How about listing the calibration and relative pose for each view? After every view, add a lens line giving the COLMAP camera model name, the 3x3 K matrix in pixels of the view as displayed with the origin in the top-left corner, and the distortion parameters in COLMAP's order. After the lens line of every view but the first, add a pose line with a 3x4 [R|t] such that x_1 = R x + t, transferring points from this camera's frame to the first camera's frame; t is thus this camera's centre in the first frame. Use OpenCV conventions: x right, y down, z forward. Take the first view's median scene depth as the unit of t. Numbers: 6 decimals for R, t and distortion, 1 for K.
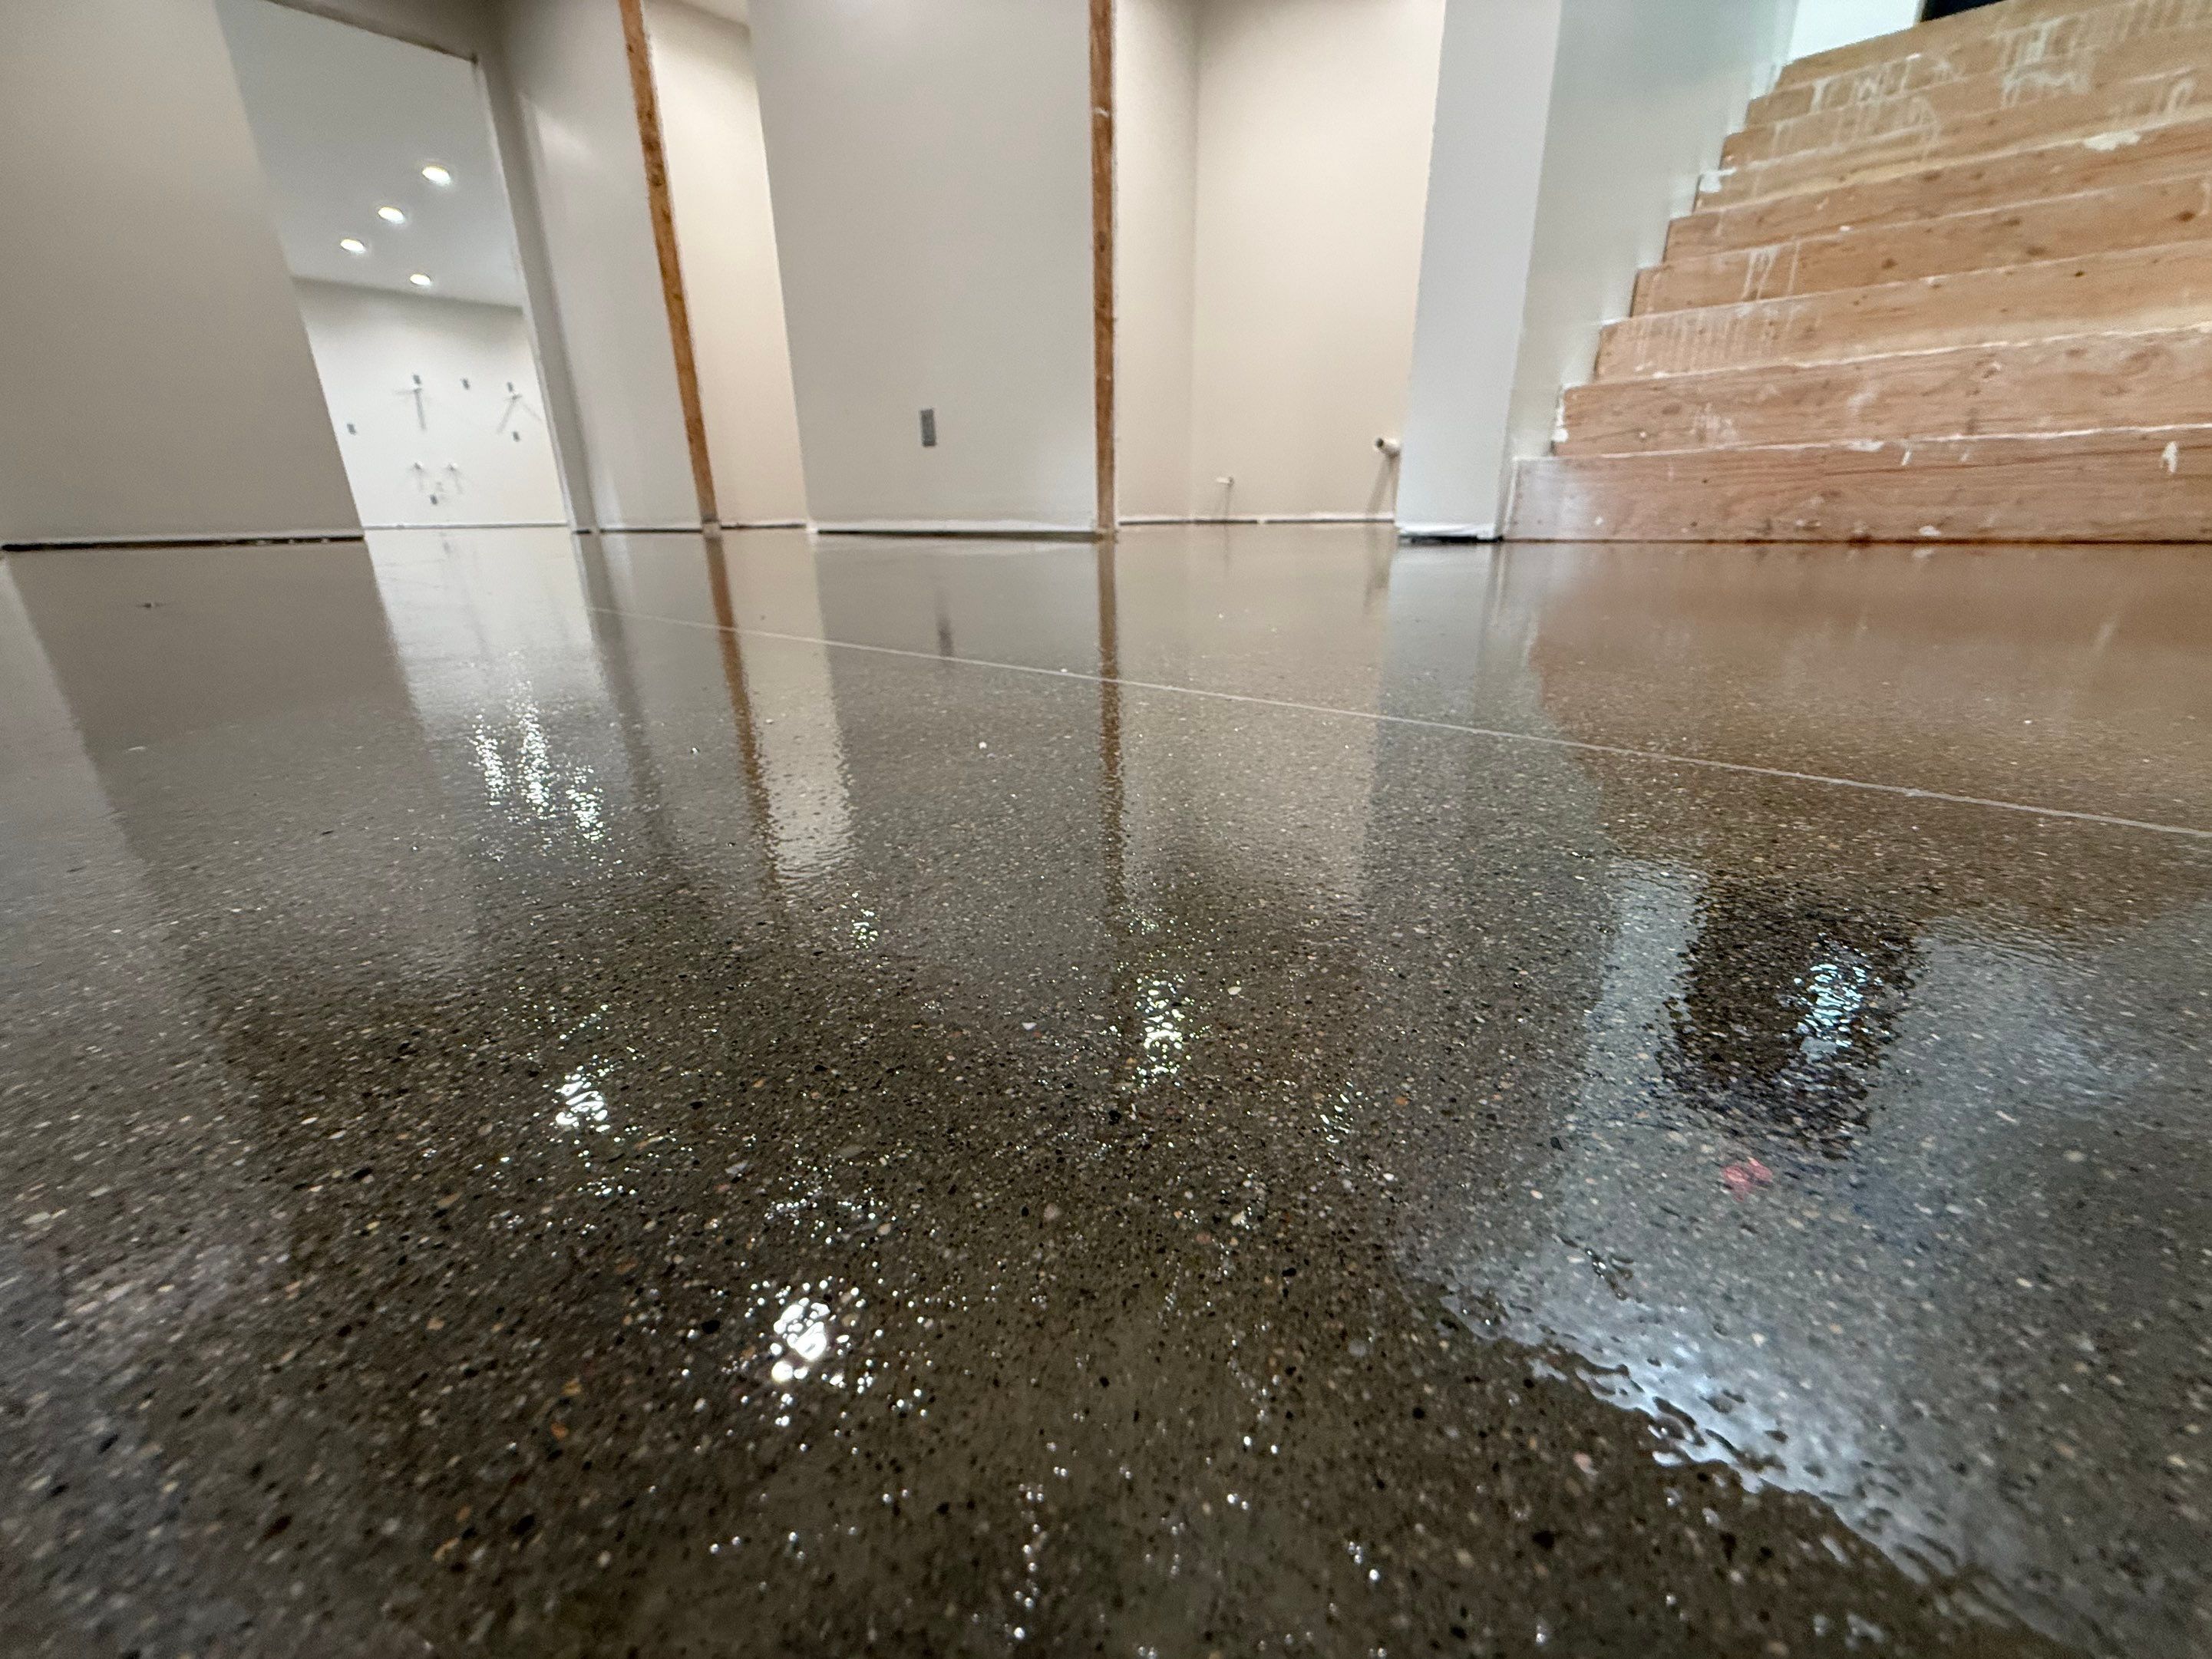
lens RADIAL K [[878.2, 0, 1099.8], [0, 878.2, 832.4], [0, 0, 1]] dist [-0.001045, -0.000109]
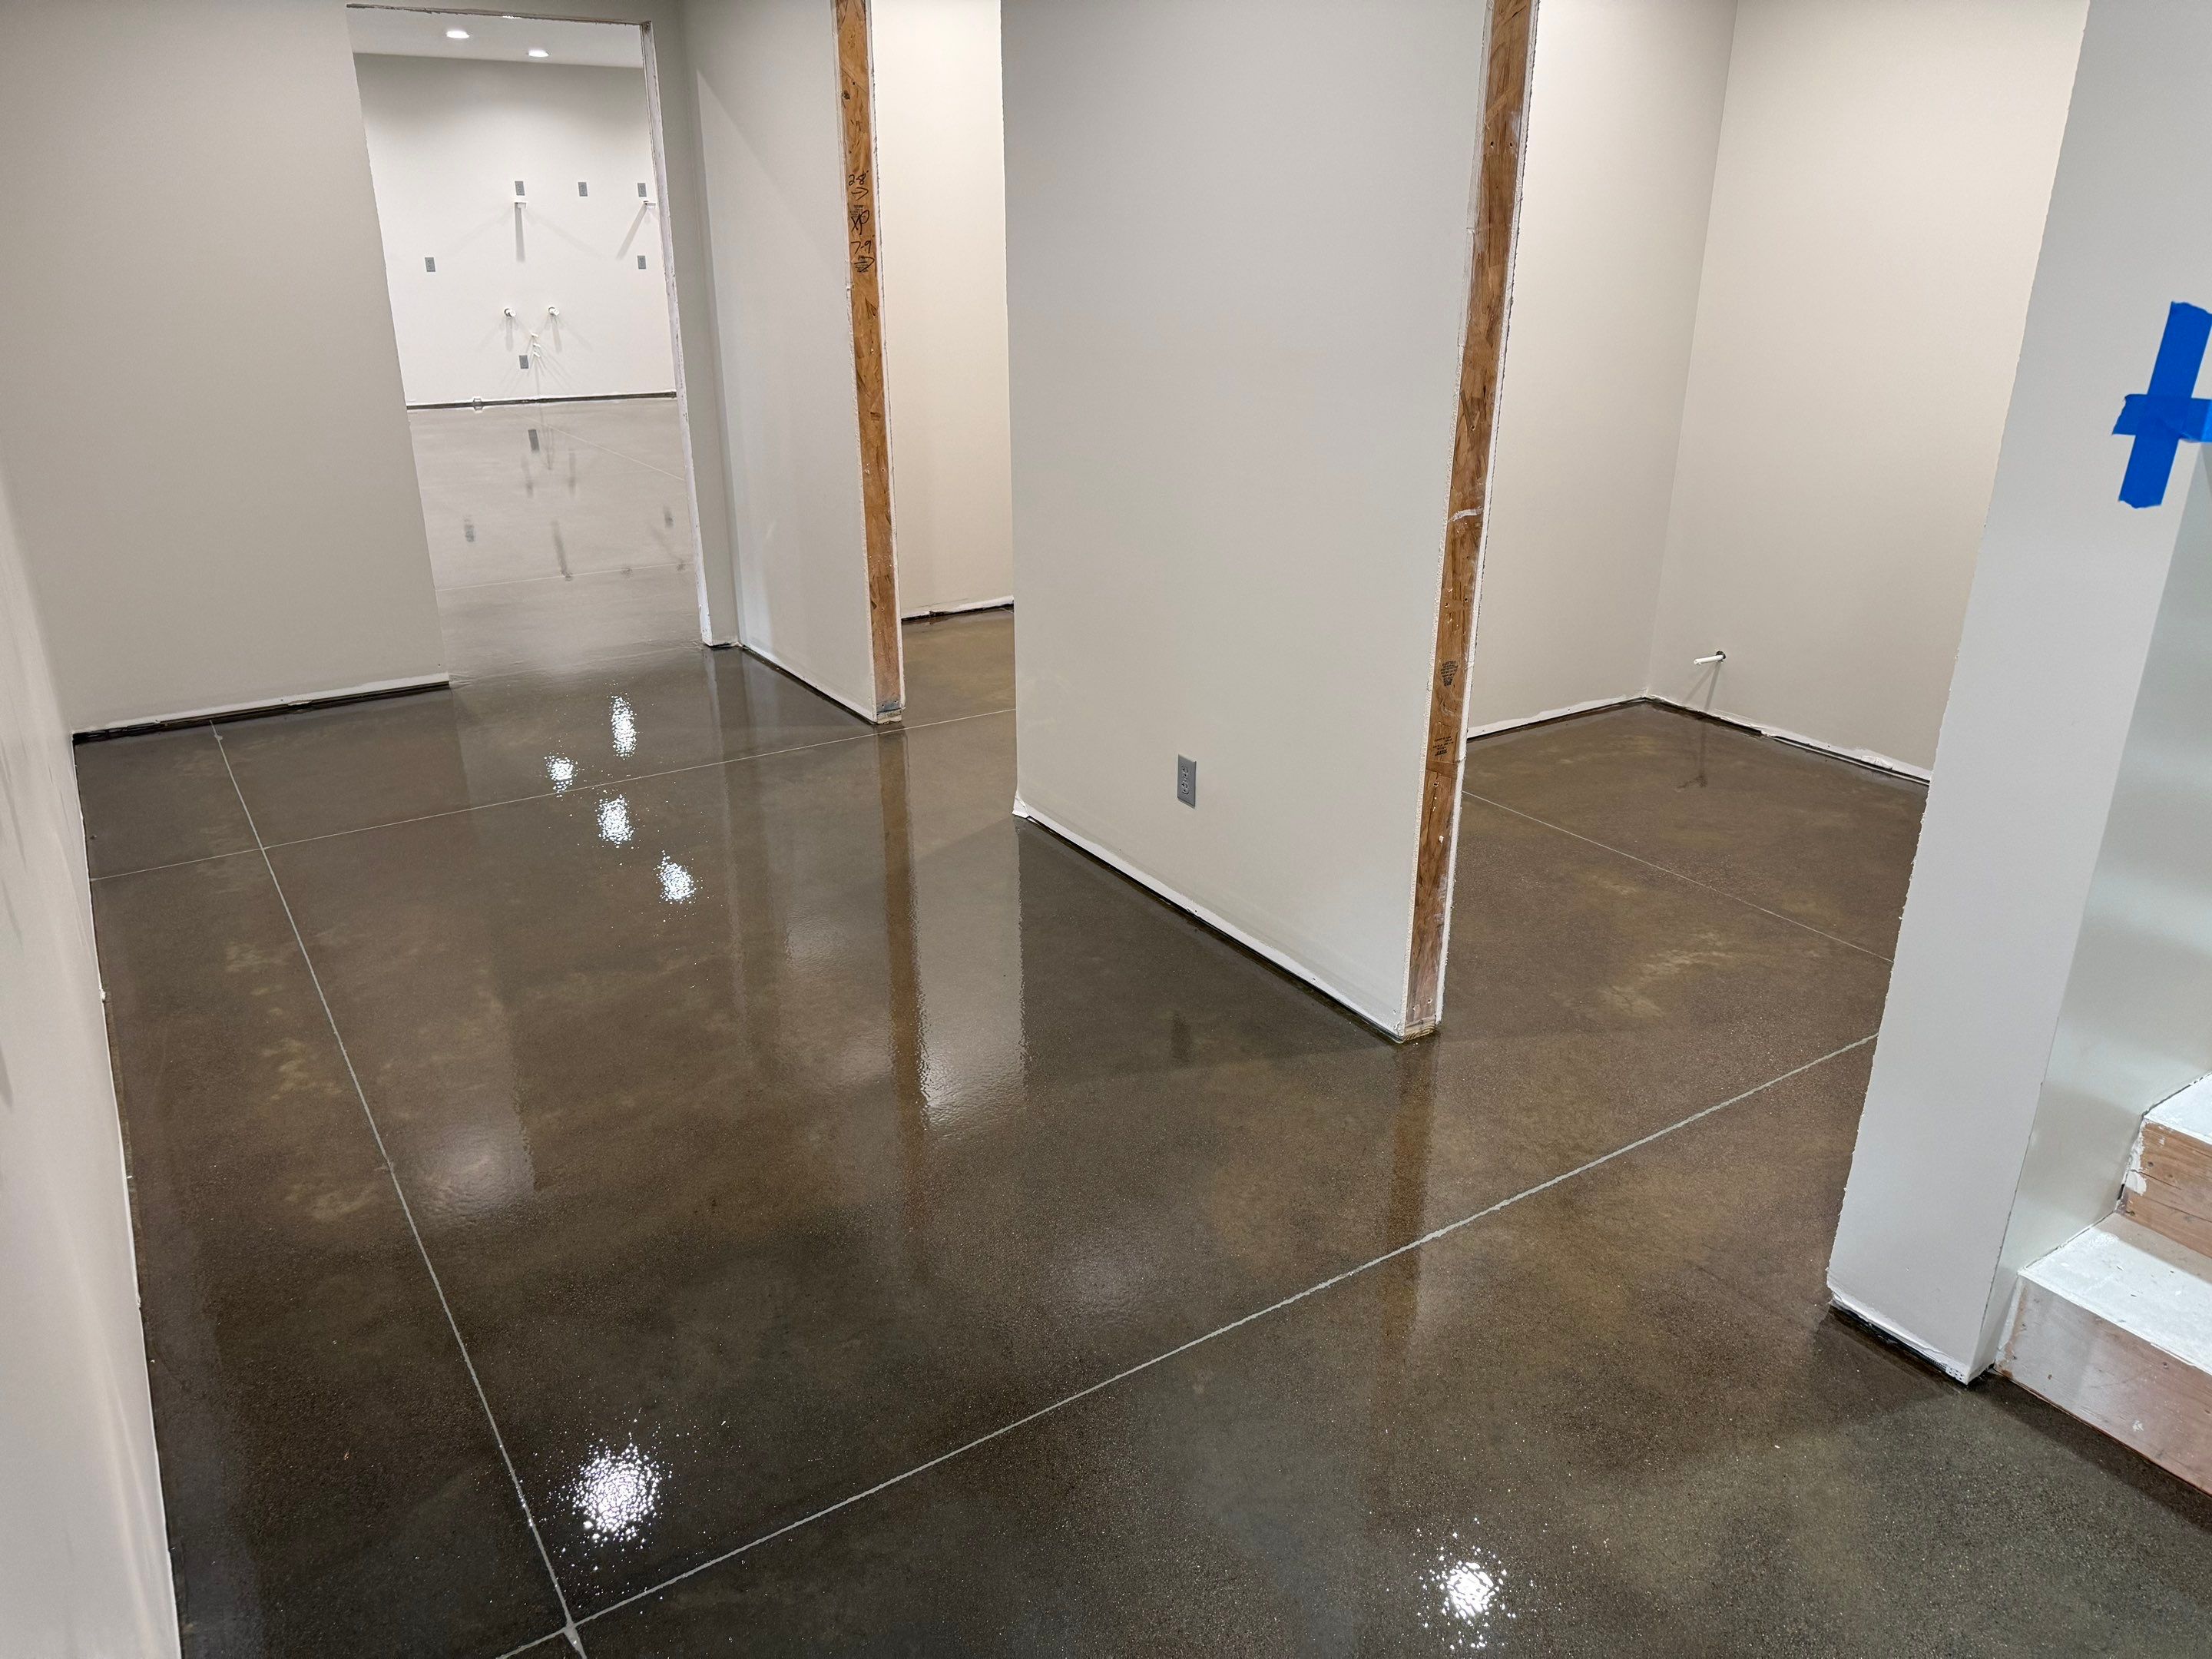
lens RADIAL K [[1542.4, 0, 1101.9], [0, 1542.4, 829.2], [0, 0, 1]] dist [0.089556, -0.112897]
pose [[0.959783, 0.117556, -0.254945, 0.054435], [-0.110731, 0.993004, 0.041010, -0.481361], [0.257982, -0.011130, 0.966086, -0.189474]]
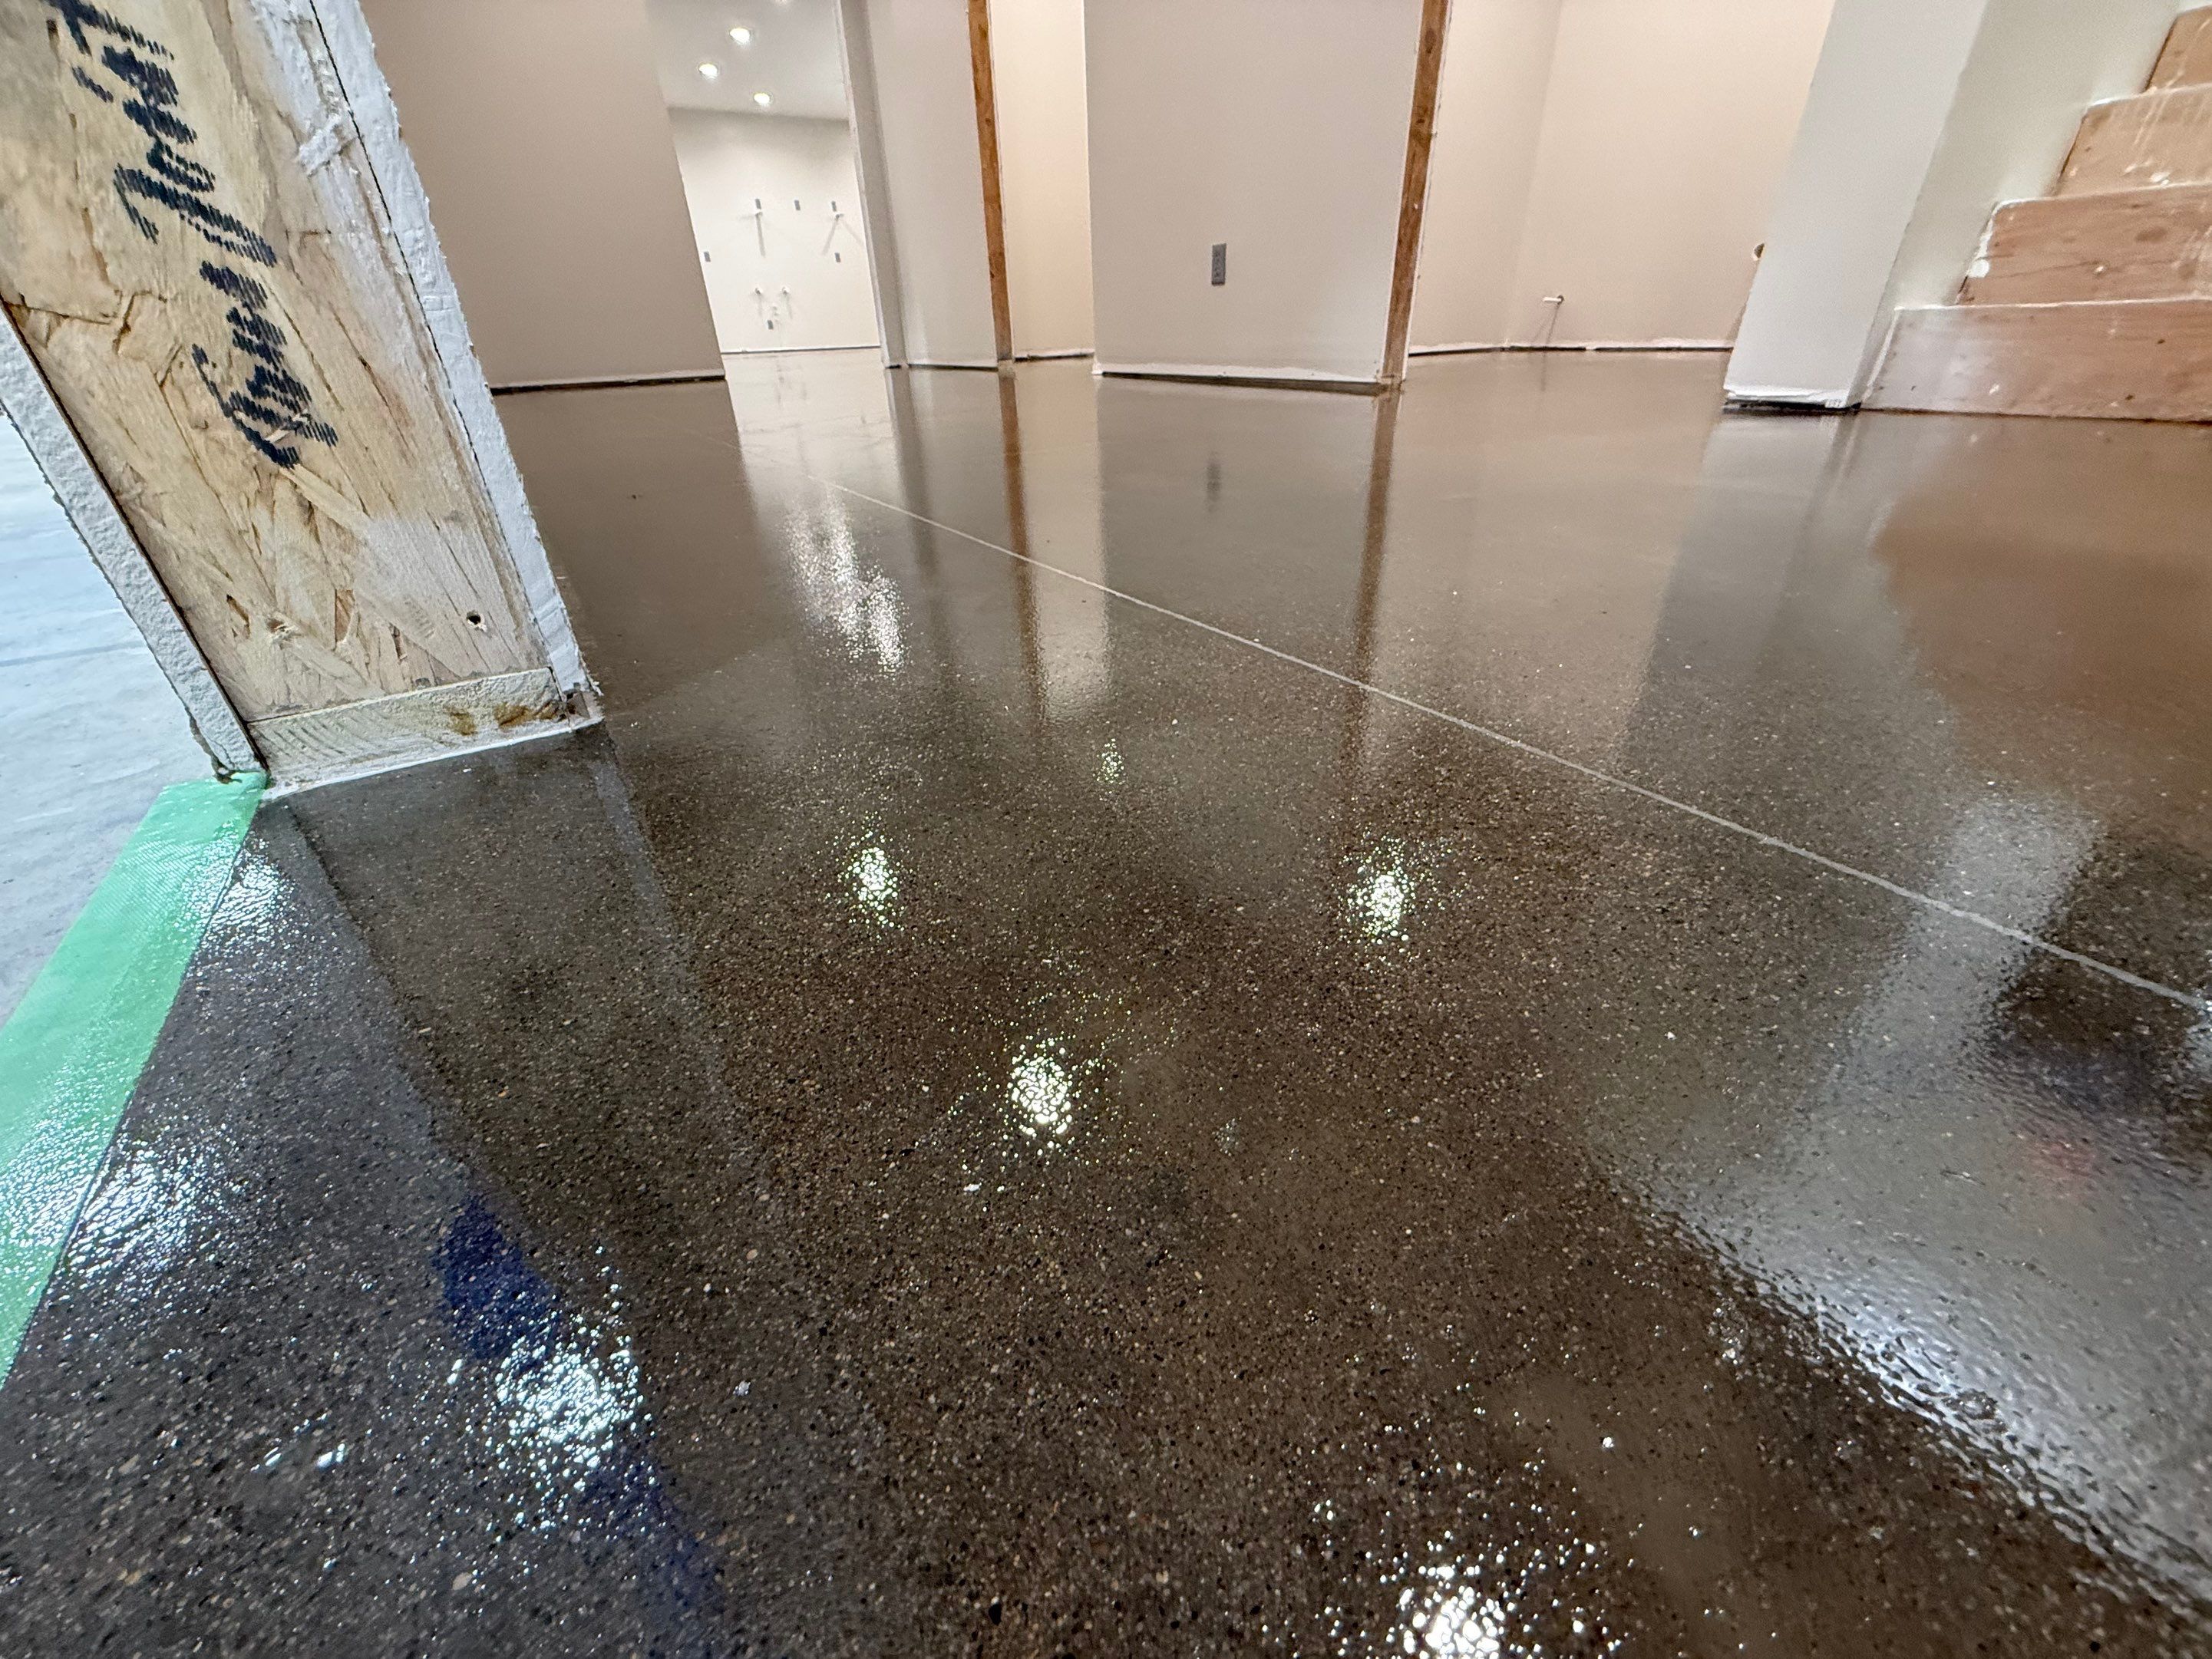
lens RADIAL K [[876.6, 0, 1106.0], [0, 876.6, 829.5], [0, 0, 1]] dist [-0.007169, 0.004005]
pose [[0.957000, 0.131495, -0.258571, 0.018829], [-0.083313, 0.978396, 0.189208, -0.020482], [0.277865, -0.159529, 0.947281, -0.058606]]
